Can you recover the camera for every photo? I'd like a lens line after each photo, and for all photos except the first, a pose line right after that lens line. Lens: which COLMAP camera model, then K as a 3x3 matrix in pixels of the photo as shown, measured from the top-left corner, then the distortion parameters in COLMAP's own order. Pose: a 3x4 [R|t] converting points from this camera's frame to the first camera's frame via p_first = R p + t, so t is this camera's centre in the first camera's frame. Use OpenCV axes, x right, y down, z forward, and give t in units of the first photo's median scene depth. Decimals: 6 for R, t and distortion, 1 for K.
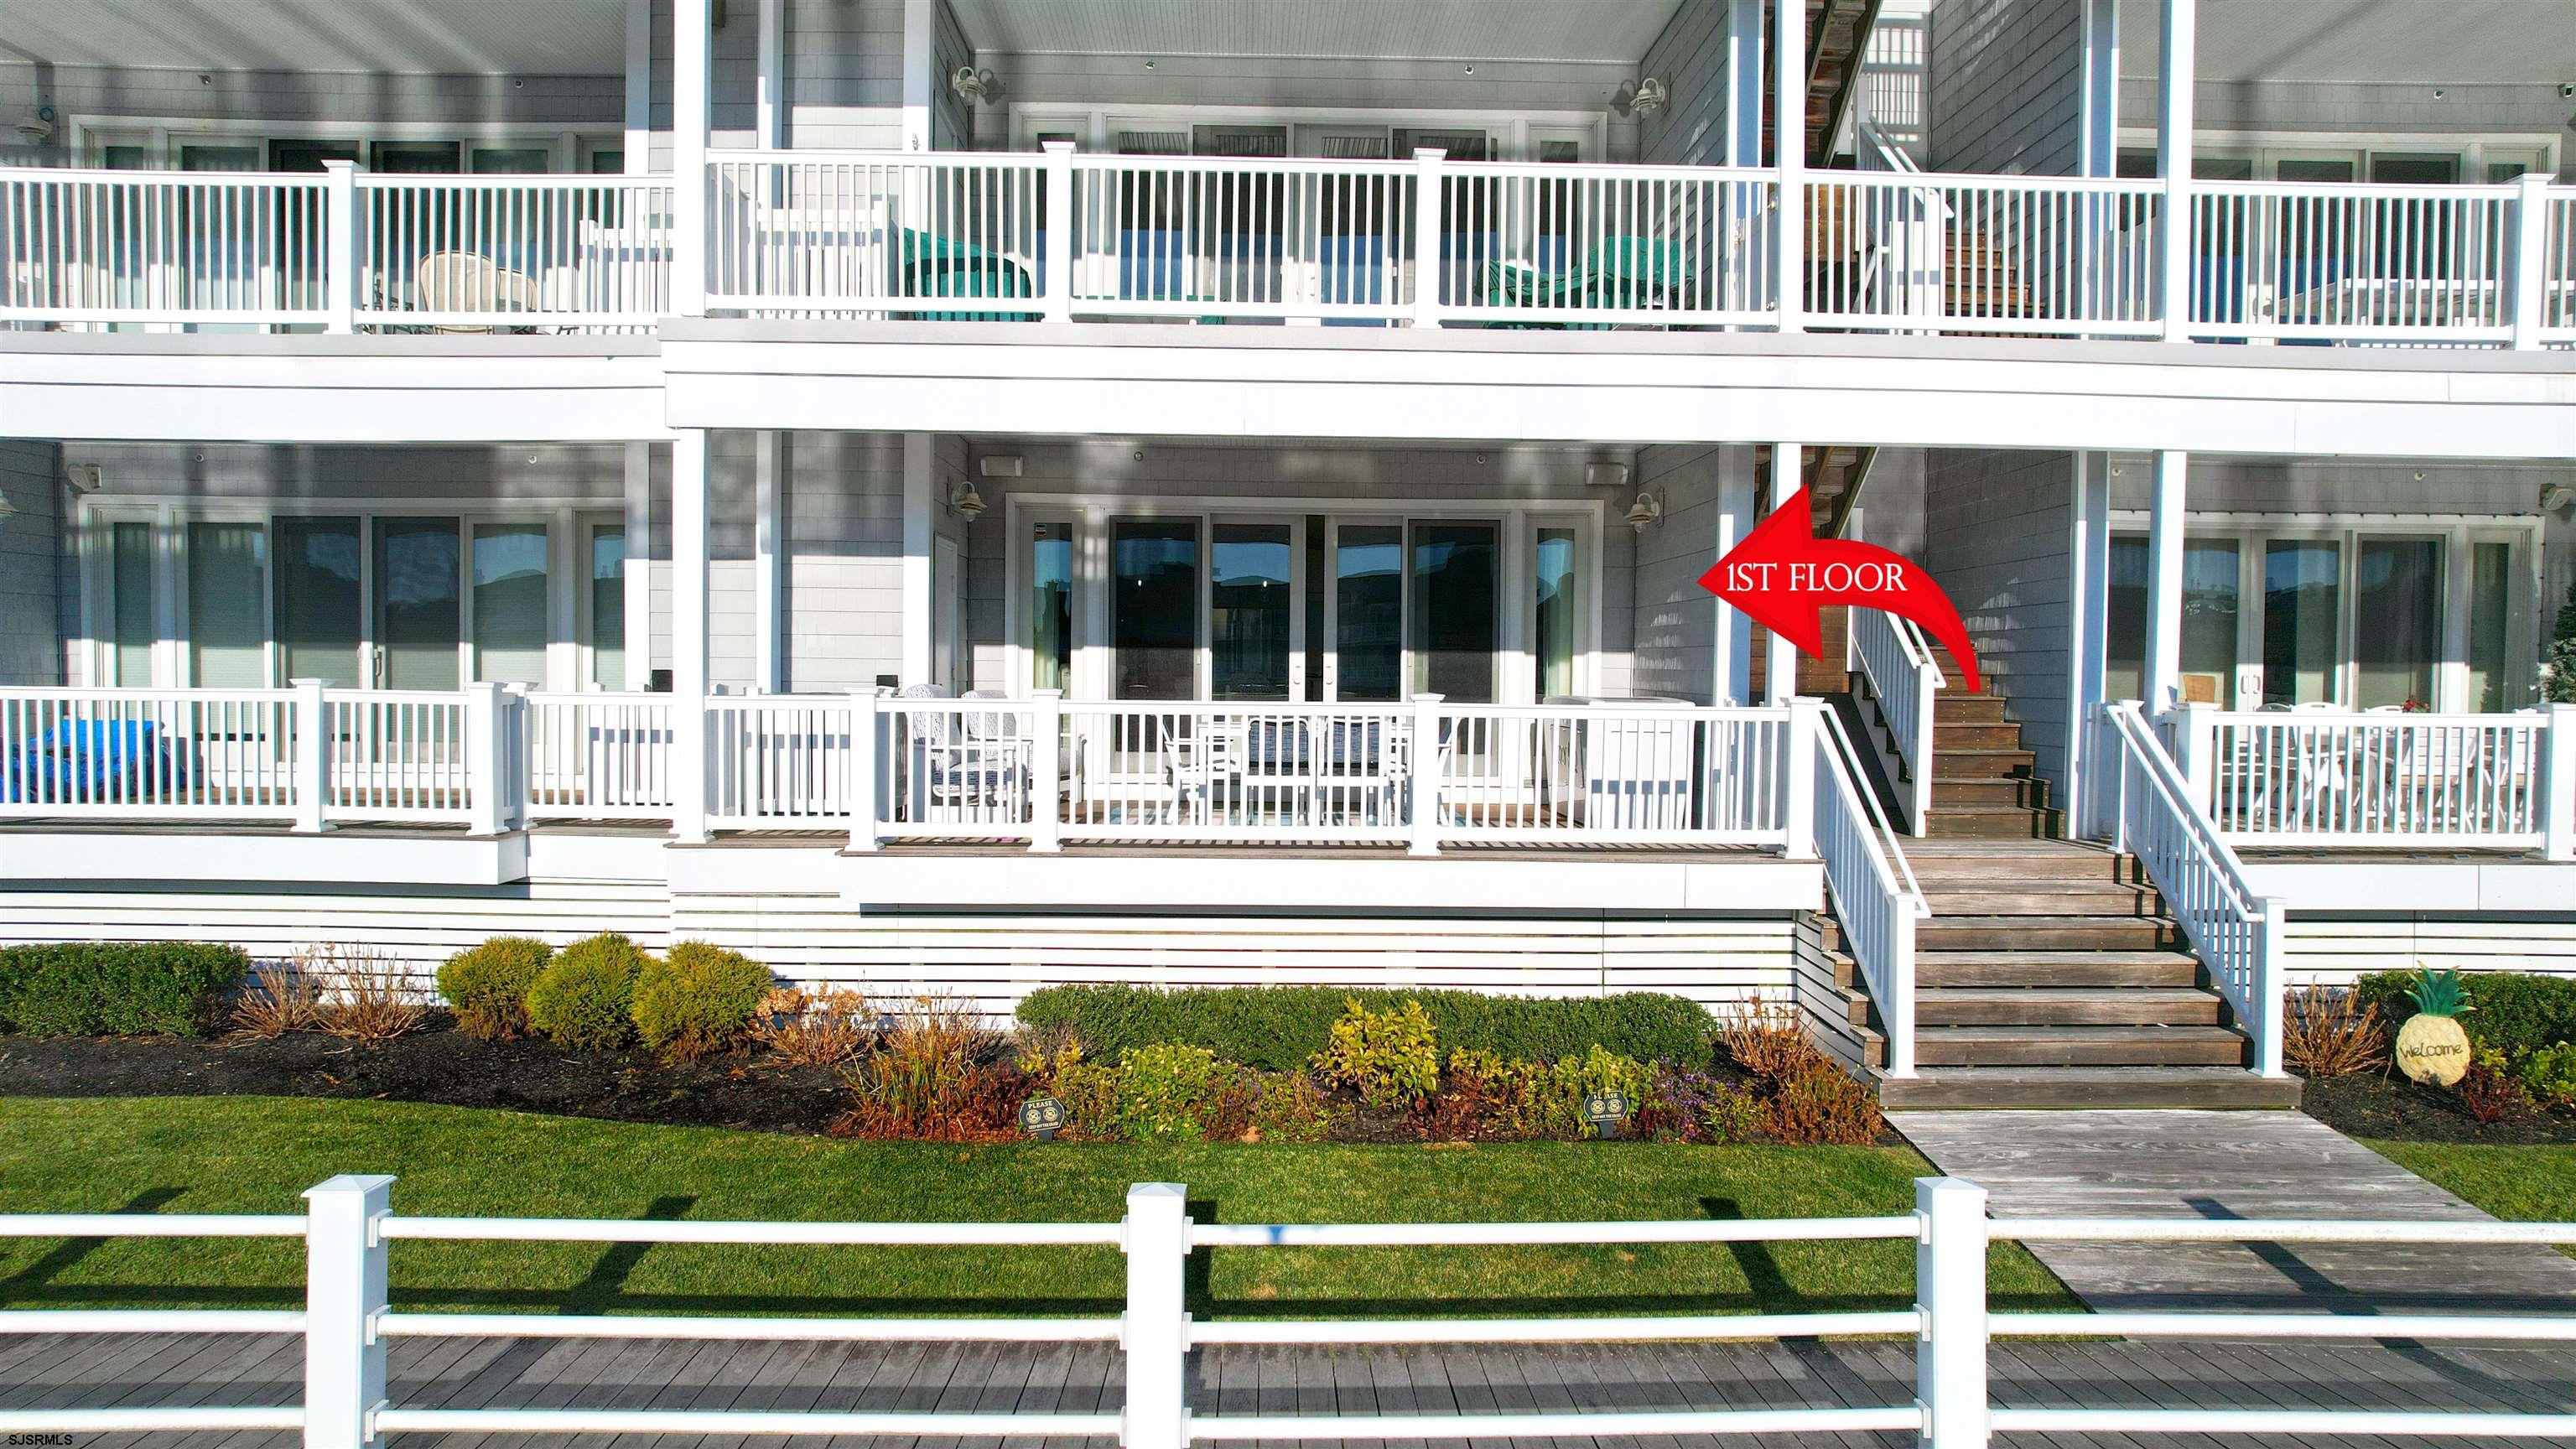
lens RADIAL K [[1656.0, 0, 1265.9], [0, 1656.0, 731.4], [0, 0, 1]] dist [-0.061811, 0.059376]
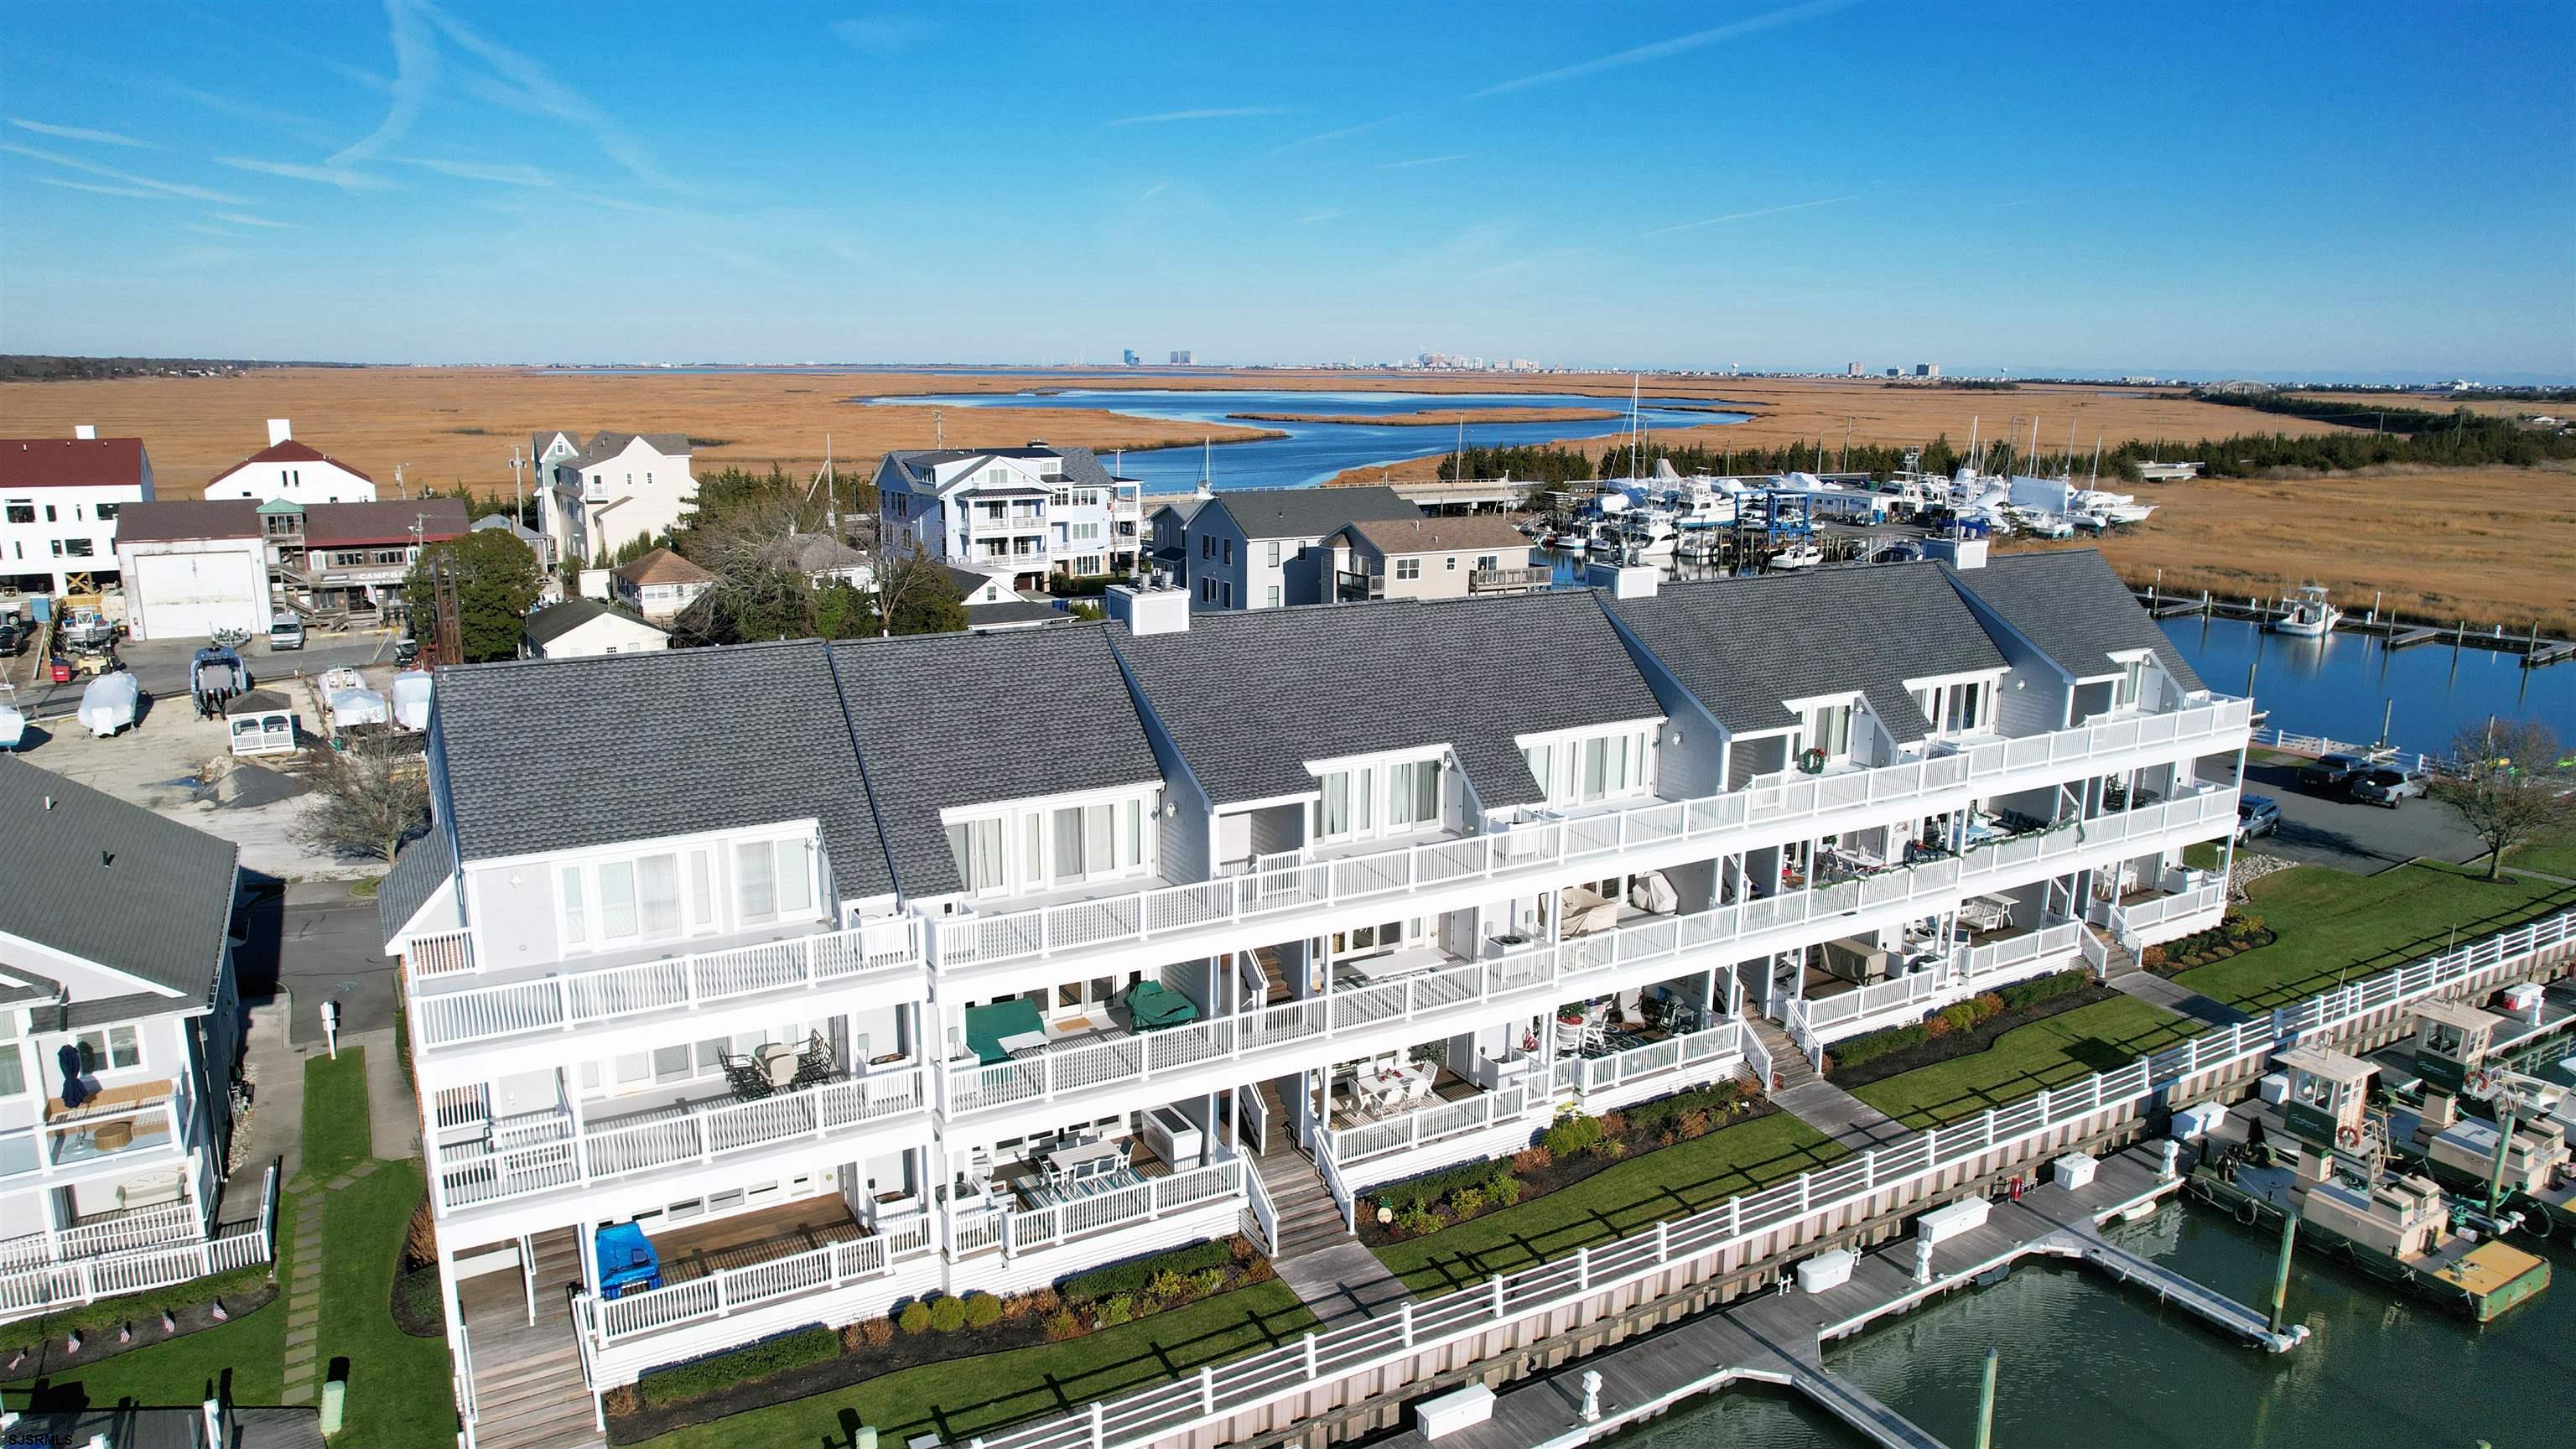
lens RADIAL K [[1656.0, 0, 1286.9], [0, 1656.0, 713.8], [0, 0, 1]] dist [-0.061811, 0.059376]
pose [[0.870738, -0.106666, 0.480040, -1.277354], [0.018850, 0.982714, 0.184169, -1.690932], [-0.491386, -0.151314, 0.857697, -2.113226]]
